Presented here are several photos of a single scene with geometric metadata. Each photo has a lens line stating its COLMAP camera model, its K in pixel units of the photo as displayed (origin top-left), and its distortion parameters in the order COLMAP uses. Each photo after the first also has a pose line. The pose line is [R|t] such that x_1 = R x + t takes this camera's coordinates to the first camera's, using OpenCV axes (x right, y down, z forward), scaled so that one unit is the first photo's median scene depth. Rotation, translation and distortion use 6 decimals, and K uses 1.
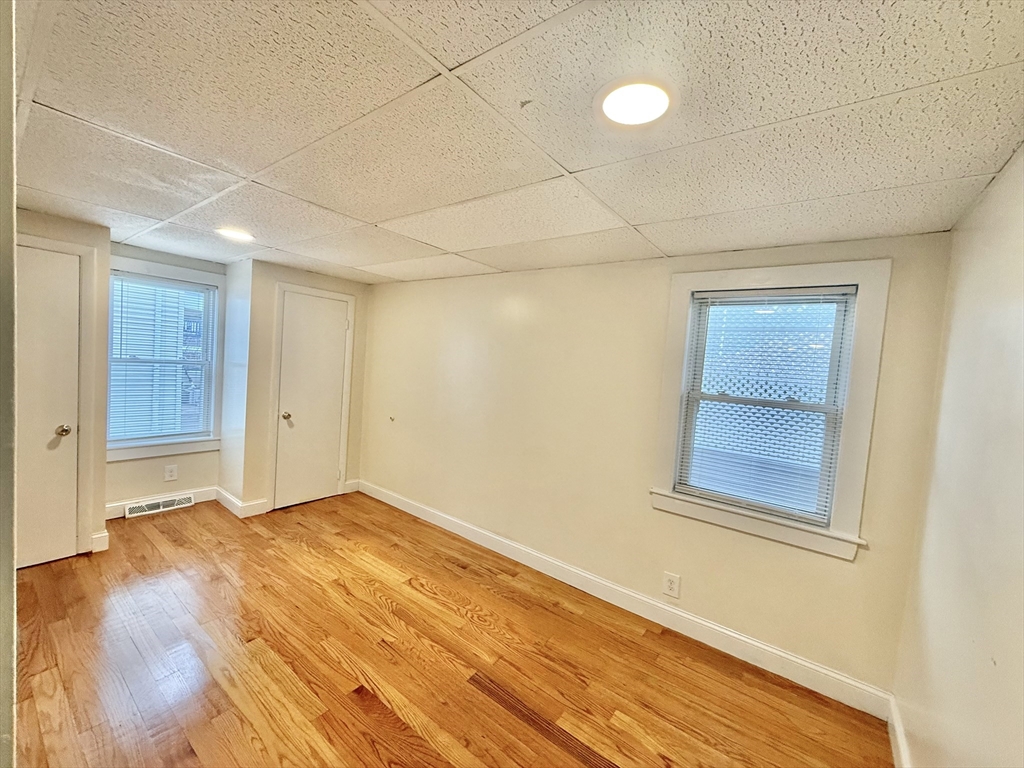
lens RADIAL K [[407.0, 0, 508.9], [0, 407.0, 384.4], [0, 0, 1]] dist [-0.000767, -0.000378]
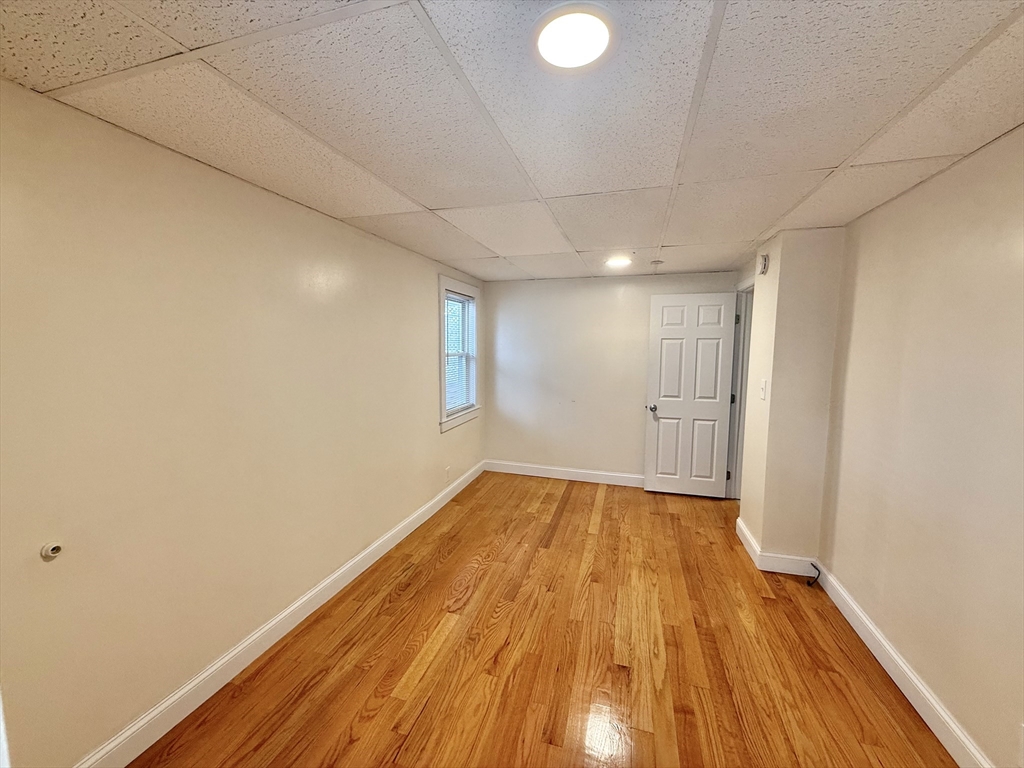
lens RADIAL K [[407.0, 0, 508.9], [0, 407.0, 384.4], [0, 0, 1]] dist [-0.000767, -0.000378]
pose [[-0.339612, -0.167181, 0.925588, -1.022970], [0.020658, 0.982513, 0.185043, -0.135514], [-0.940339, 0.081964, -0.330220, 1.181536]]
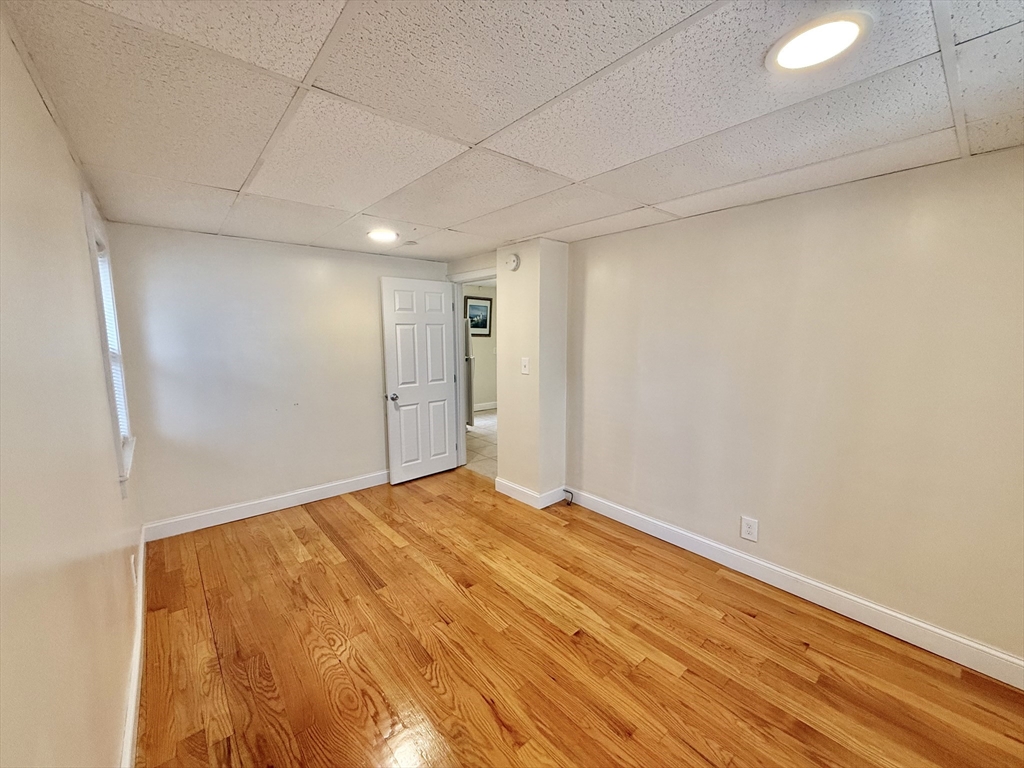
lens RADIAL K [[407.0, 0, 508.9], [0, 407.0, 384.4], [0, 0, 1]] dist [-0.000767, -0.000378]
pose [[-0.974054, -0.097898, 0.204049, -0.488658], [-0.056800, 0.978491, 0.198315, -0.110346], [-0.219074, 0.181579, -0.958663, 1.476168]]
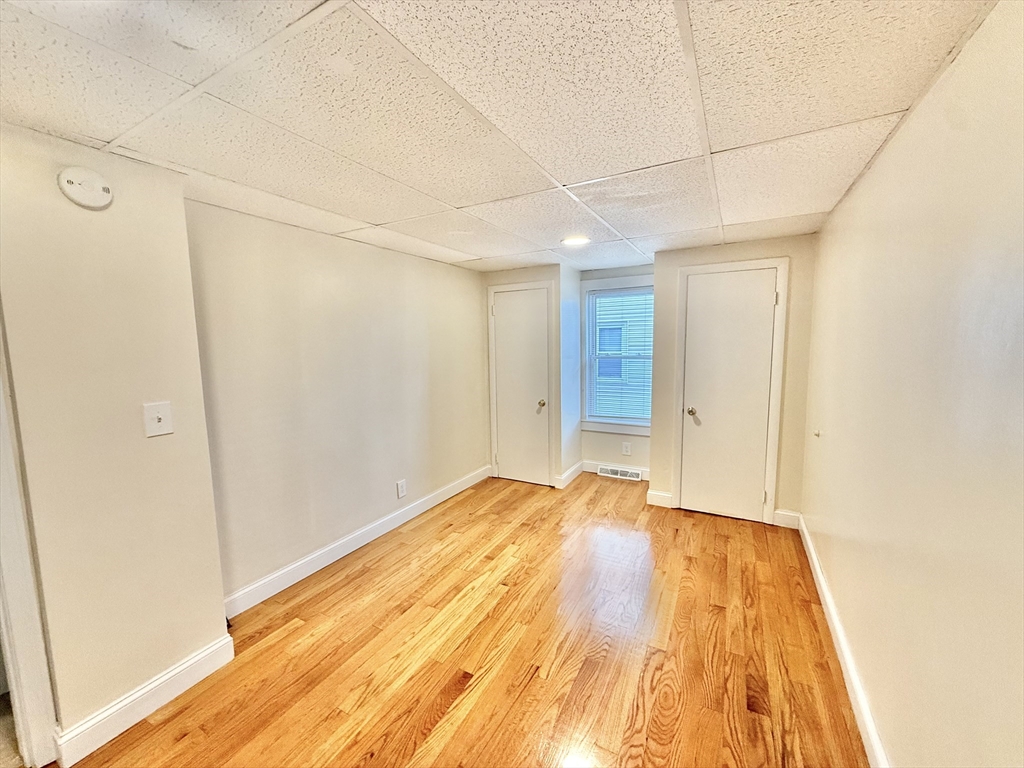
lens RADIAL K [[407.0, 0, 508.9], [0, 407.0, 384.4], [0, 0, 1]] dist [-0.000767, -0.000378]
pose [[0.134705, 0.030769, -0.990408, 0.430592], [-0.025399, 0.999297, 0.027590, 0.001901], [0.990560, 0.021439, 0.135392, 0.662052]]
